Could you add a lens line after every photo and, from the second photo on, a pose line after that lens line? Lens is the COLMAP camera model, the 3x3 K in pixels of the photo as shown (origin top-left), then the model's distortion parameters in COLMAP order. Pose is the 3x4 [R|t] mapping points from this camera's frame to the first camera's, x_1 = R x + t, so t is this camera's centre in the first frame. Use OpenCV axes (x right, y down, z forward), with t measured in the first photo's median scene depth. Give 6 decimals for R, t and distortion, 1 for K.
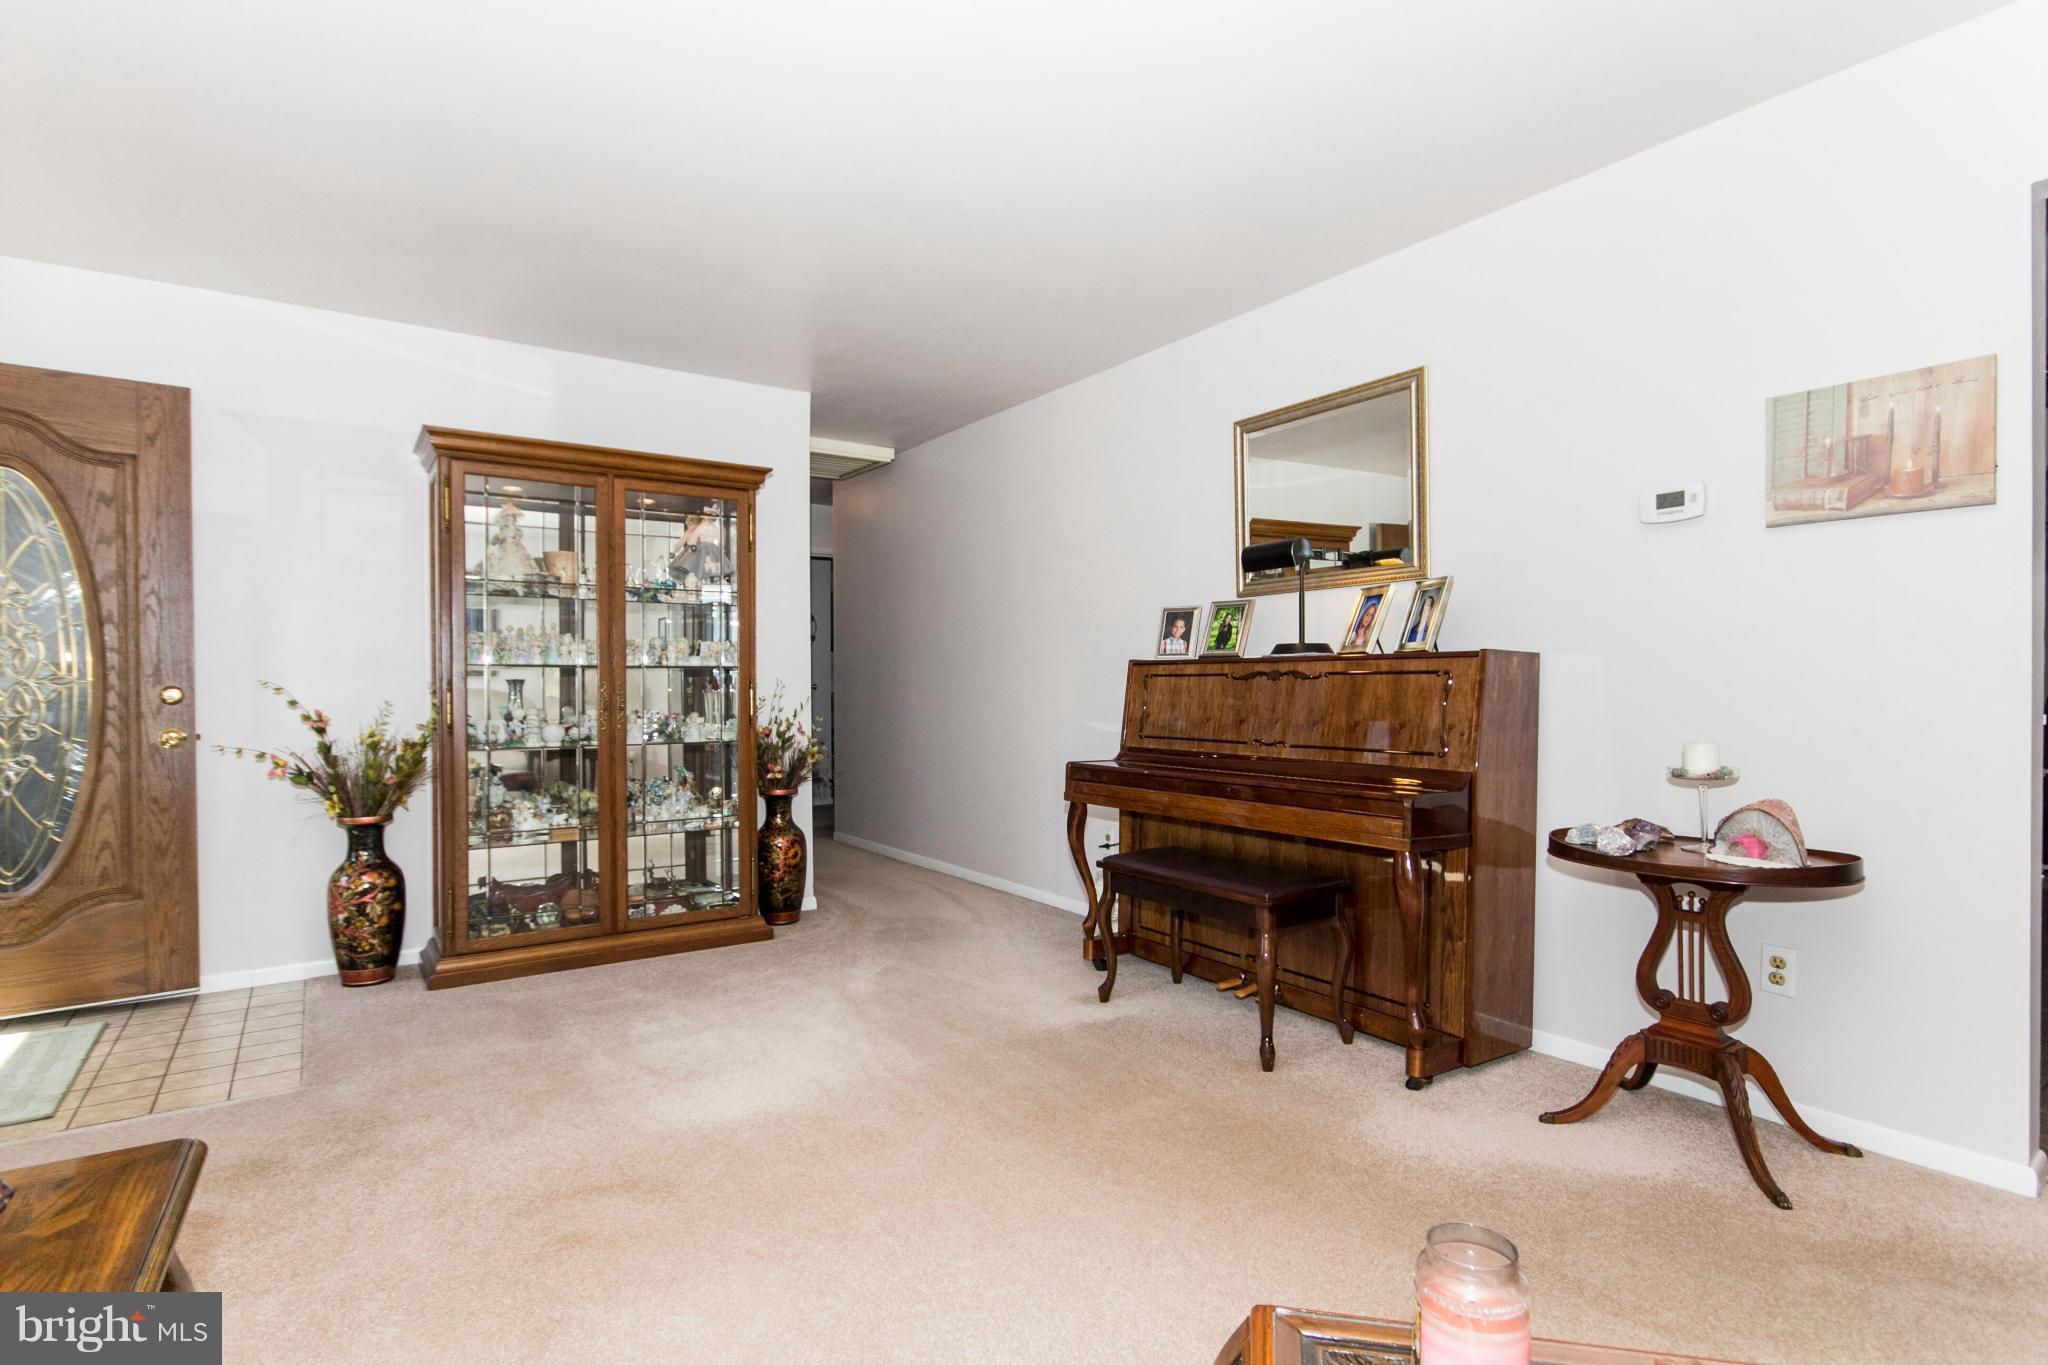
lens RADIAL K [[1010.3, 0, 940.9], [0, 1010.3, 692.8], [0, 0, 1]] dist [-0.002269, -0.000864]
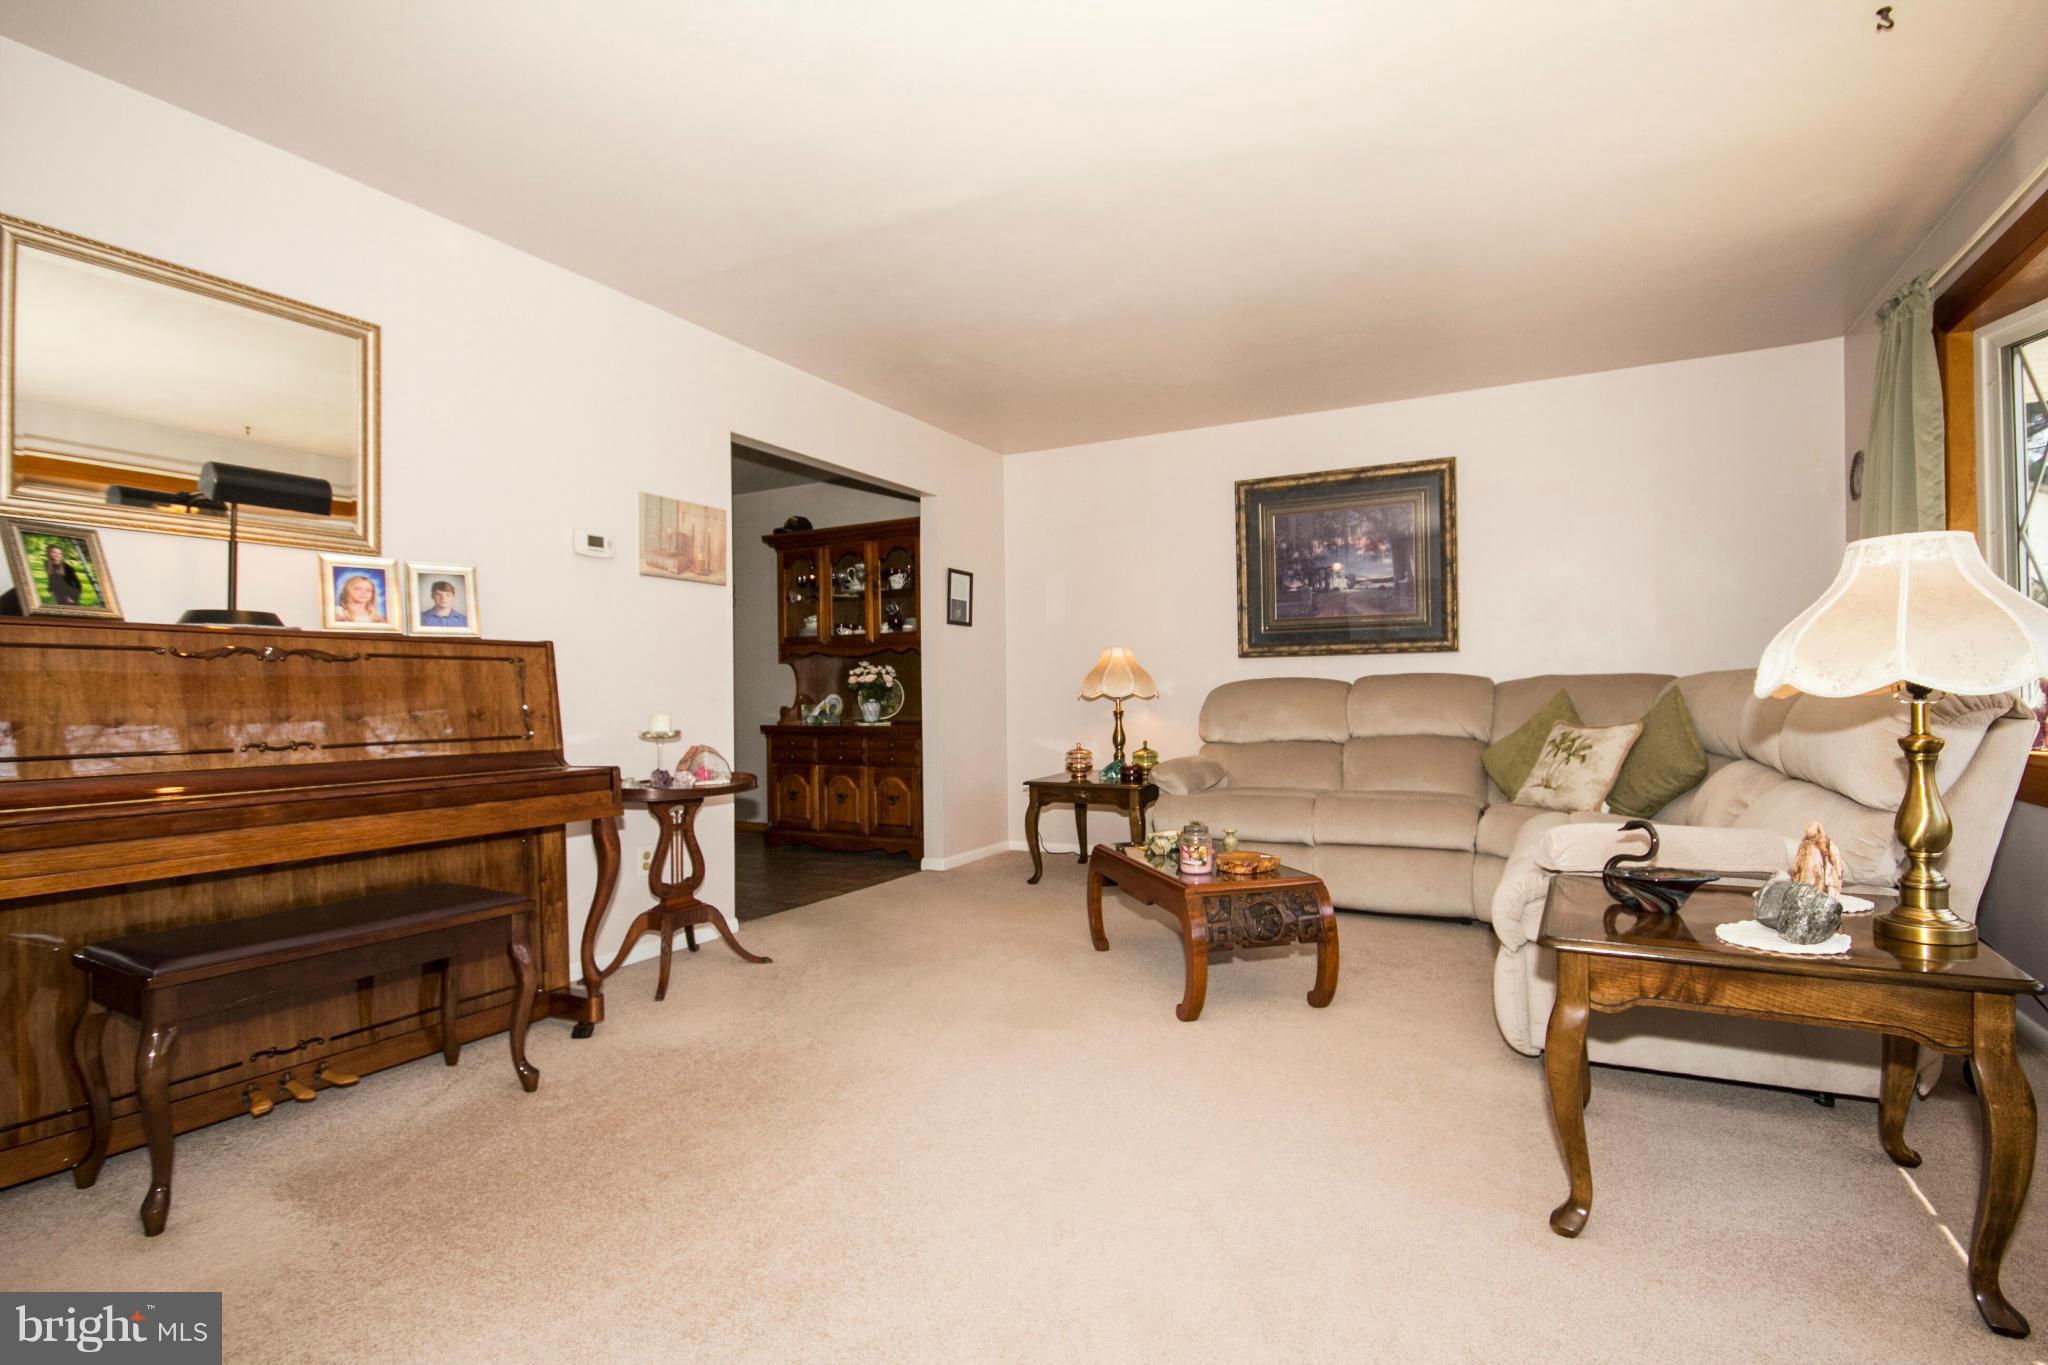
lens RADIAL K [[938.7, 0, 1024.0], [0, 938.7, 682.5], [0, 0, 1]] dist [-0.000112, -0.000230]
pose [[-0.487391, 0.012222, 0.873098, -0.504446], [0.010696, 0.999911, -0.008027, 0.013840], [-0.873118, 0.005426, -0.487478, 0.821668]]
